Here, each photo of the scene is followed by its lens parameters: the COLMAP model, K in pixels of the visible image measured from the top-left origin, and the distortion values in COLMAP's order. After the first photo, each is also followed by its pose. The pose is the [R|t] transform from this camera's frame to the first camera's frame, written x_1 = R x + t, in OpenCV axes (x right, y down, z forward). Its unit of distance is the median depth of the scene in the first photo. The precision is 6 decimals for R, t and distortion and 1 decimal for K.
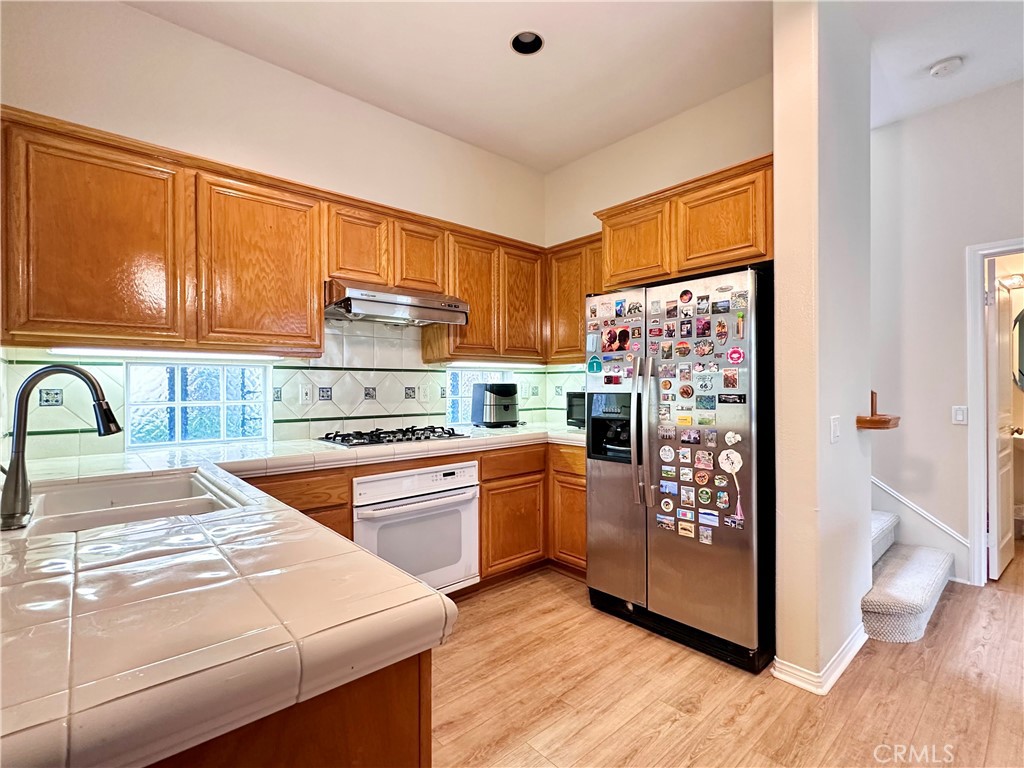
lens RADIAL K [[485.7, 0, 512.0], [0, 485.7, 385.4], [0, 0, 1]] dist [-0.005730, -0.000909]
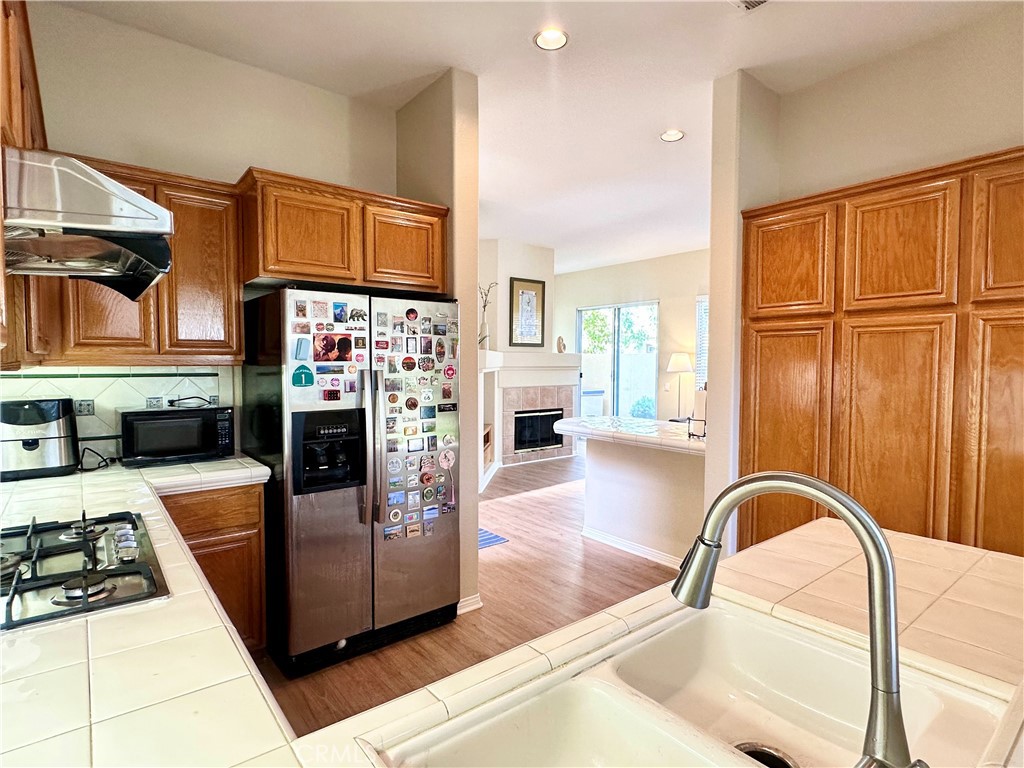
lens RADIAL K [[531.7, 0, 510.2], [0, 531.7, 387.0], [0, 0, 1]] dist [-0.007306, 0.002976]
pose [[0.062277, -0.041101, 0.997212, -0.779197], [-0.006394, 0.999115, 0.041579, -0.072588], [-0.998038, -0.008966, 0.061959, 0.697098]]
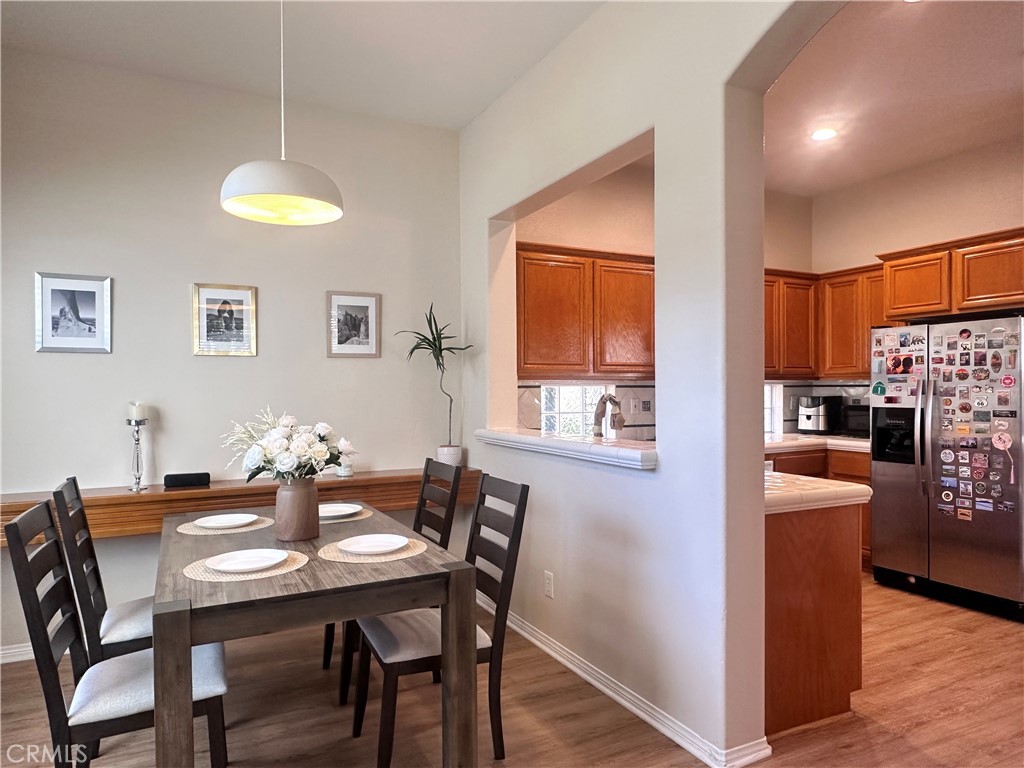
lens RADIAL K [[654.3, 0, 512.8], [0, 654.3, 390.8], [0, 0, 1]] dist [0.002076, 0.000490]
pose [[0.966879, 0.000269, -0.255236, -0.351168], [0.002080, 0.999958, 0.008936, -0.048942], [0.255227, -0.009171, 0.966838, -0.969717]]
